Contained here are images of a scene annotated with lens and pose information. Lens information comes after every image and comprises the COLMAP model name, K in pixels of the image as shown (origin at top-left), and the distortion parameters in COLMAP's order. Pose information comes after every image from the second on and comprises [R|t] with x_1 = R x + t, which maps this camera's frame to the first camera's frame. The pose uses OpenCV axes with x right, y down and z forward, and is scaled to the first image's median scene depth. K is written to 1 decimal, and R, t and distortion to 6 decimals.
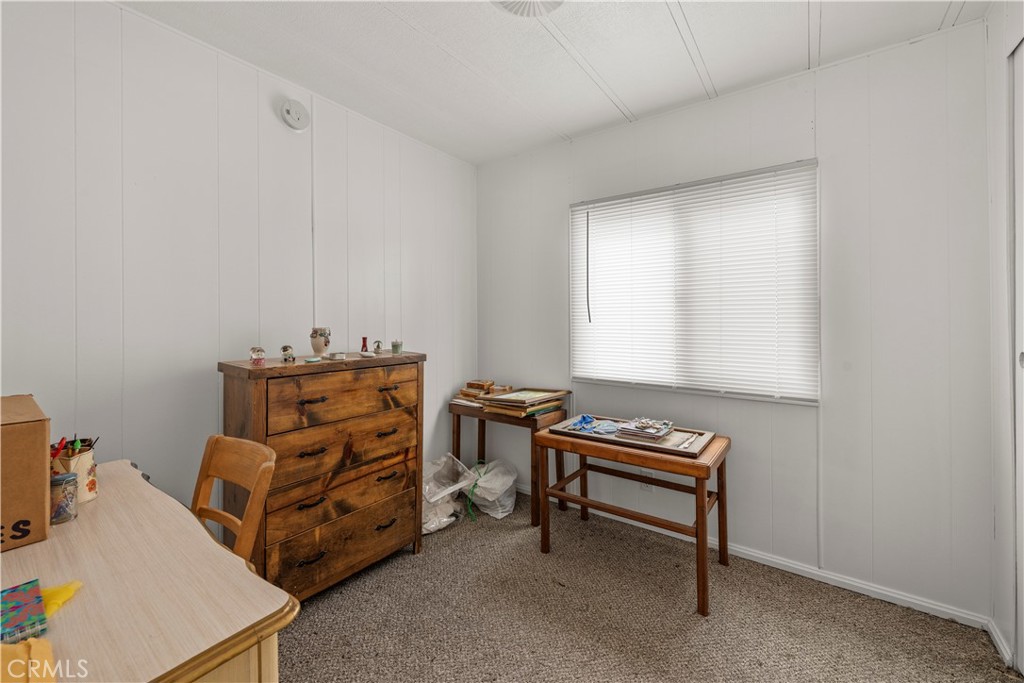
lens RADIAL K [[413.6, 0, 513.8], [0, 413.6, 315.0], [0, 0, 1]] dist [-0.000050, 0.000255]
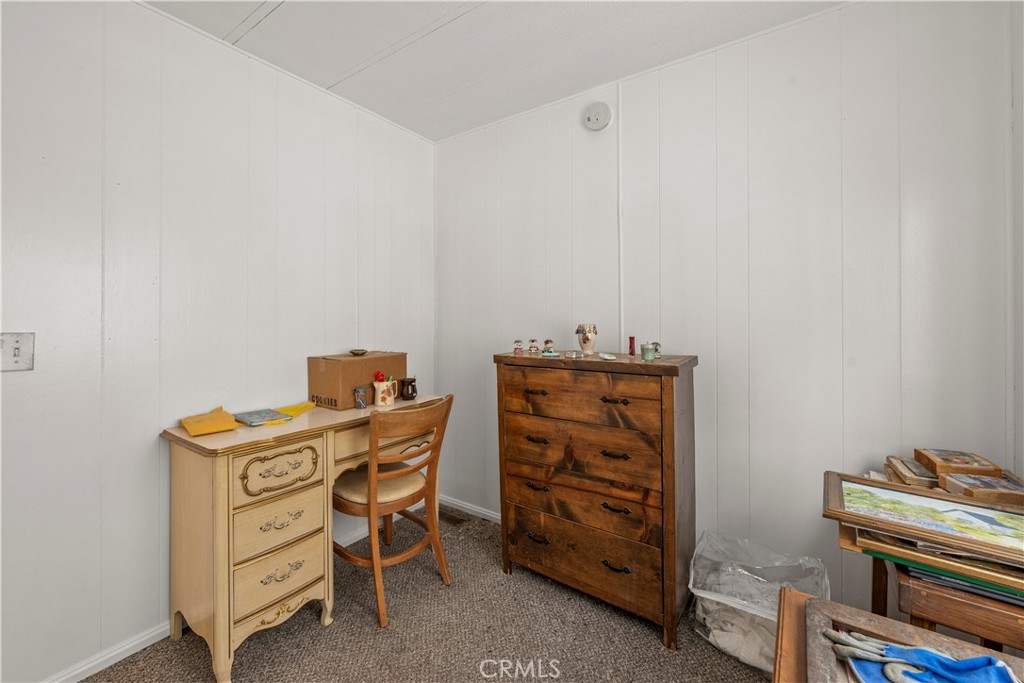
lens RADIAL K [[413.6, 0, 513.8], [0, 413.6, 315.0], [0, 0, 1]] dist [-0.000050, 0.000255]
pose [[0.021692, -0.006215, -0.999745, 0.519848], [0.017102, 0.999837, -0.005844, 0.011001], [0.999618, -0.016971, 0.021795, 0.810058]]
